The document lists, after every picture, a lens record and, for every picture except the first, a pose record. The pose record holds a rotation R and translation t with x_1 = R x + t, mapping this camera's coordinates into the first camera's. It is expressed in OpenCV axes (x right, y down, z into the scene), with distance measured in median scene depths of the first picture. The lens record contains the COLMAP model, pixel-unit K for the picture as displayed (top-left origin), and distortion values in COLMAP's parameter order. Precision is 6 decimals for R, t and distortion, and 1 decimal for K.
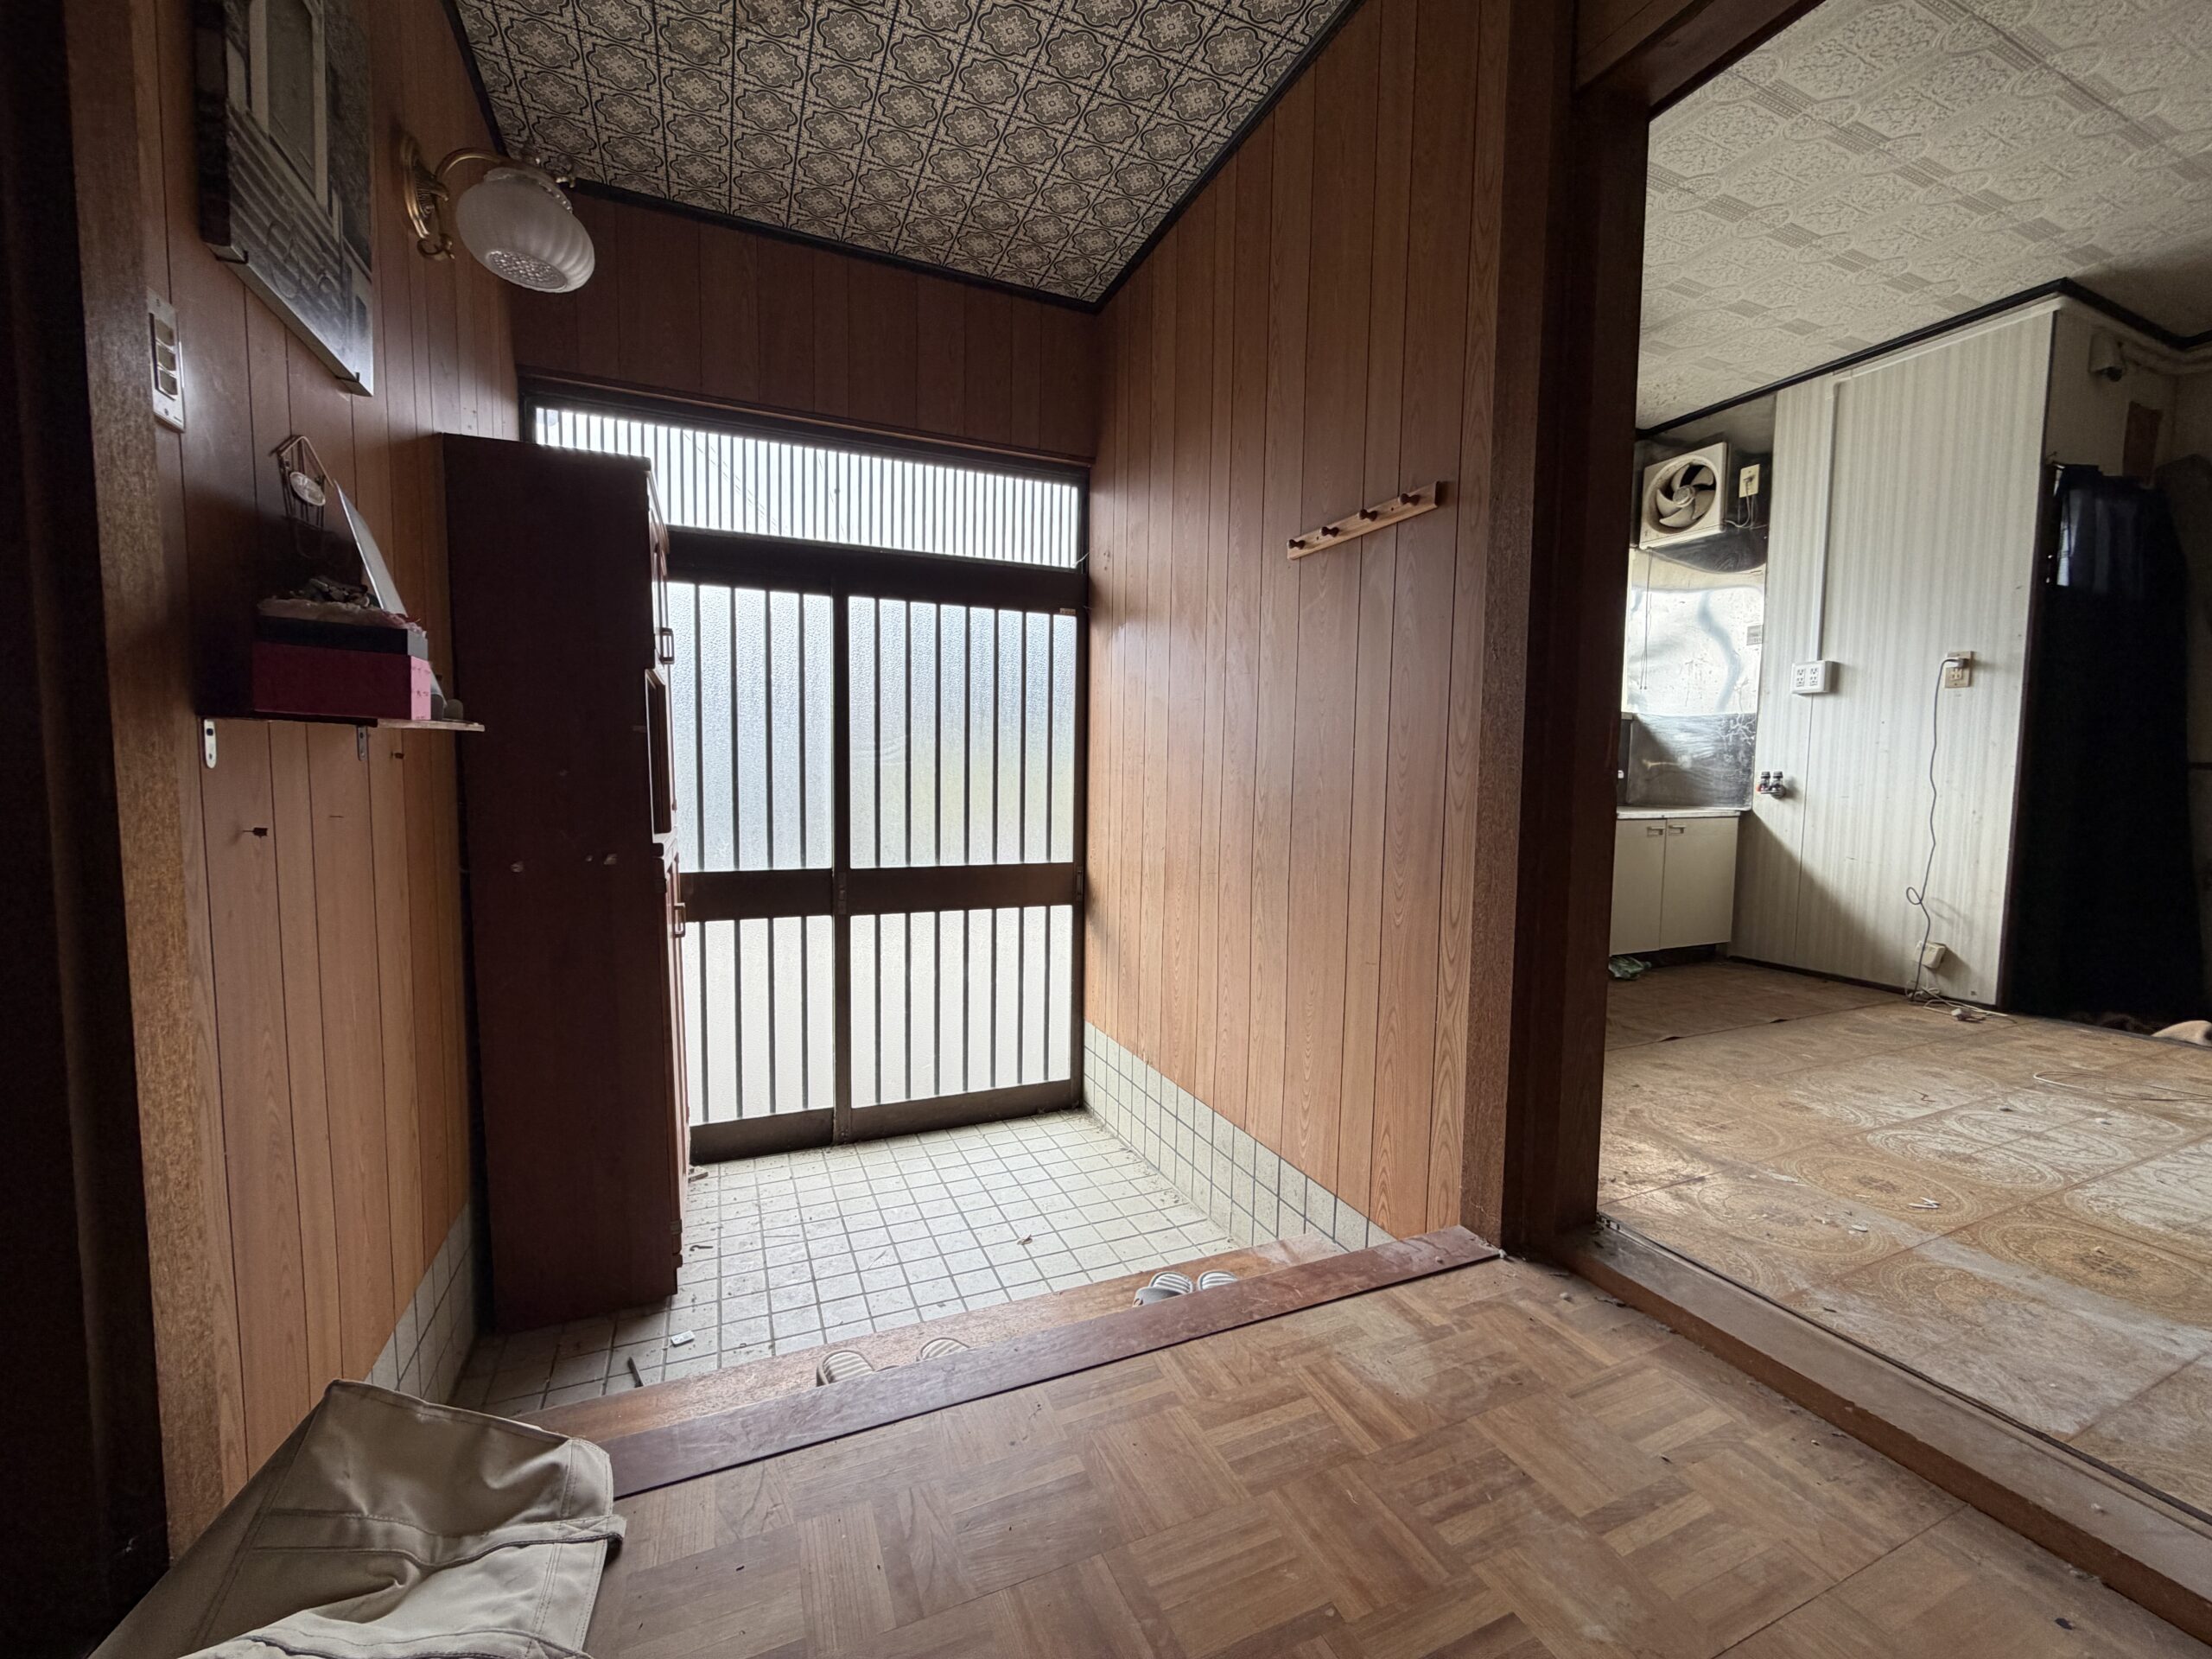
lens RADIAL K [[882.1, 0, 1106.8], [0, 882.1, 822.0], [0, 0, 1]] dist [-0.001236, -0.000104]
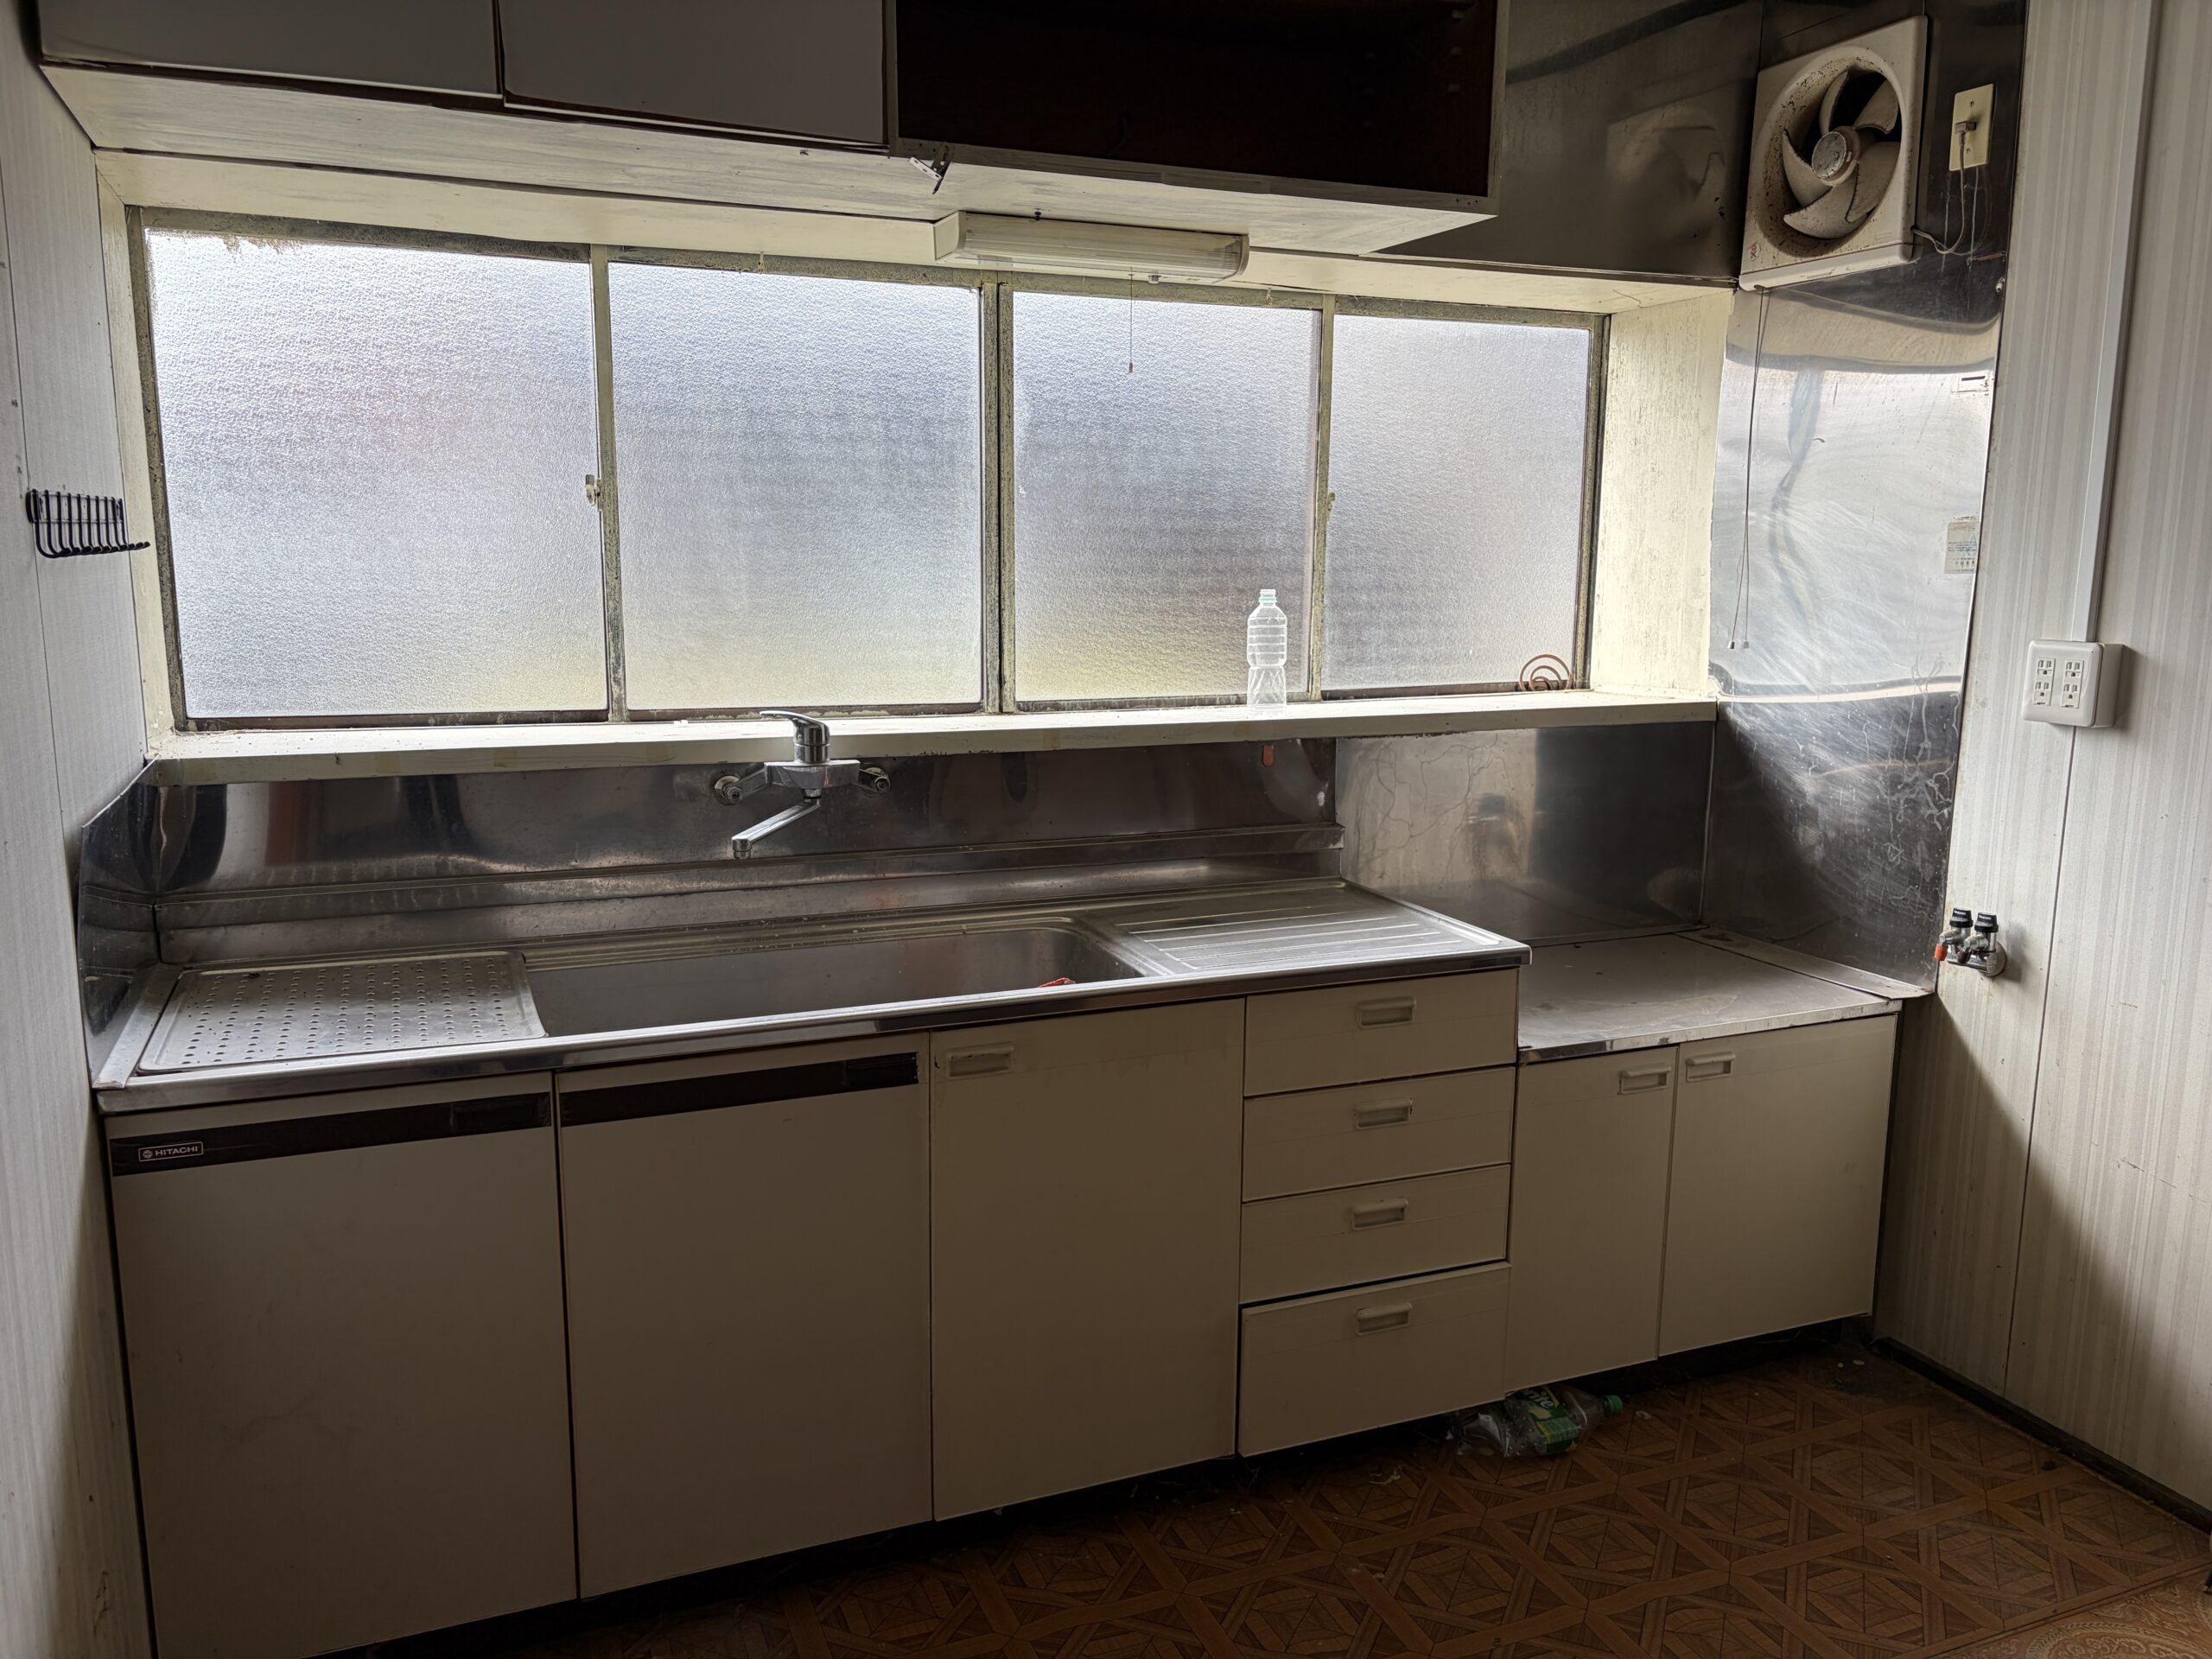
lens RADIAL K [[1670.0, 0, 1102.4], [0, 1670.0, 835.2], [0, 0, 1]] dist [0.003917, -0.002747]
pose [[0.999529, -0.007065, -0.029879, 0.379611], [0.010439, 0.993388, 0.114333, -0.173889], [0.028874, -0.114591, 0.992993, 0.250382]]
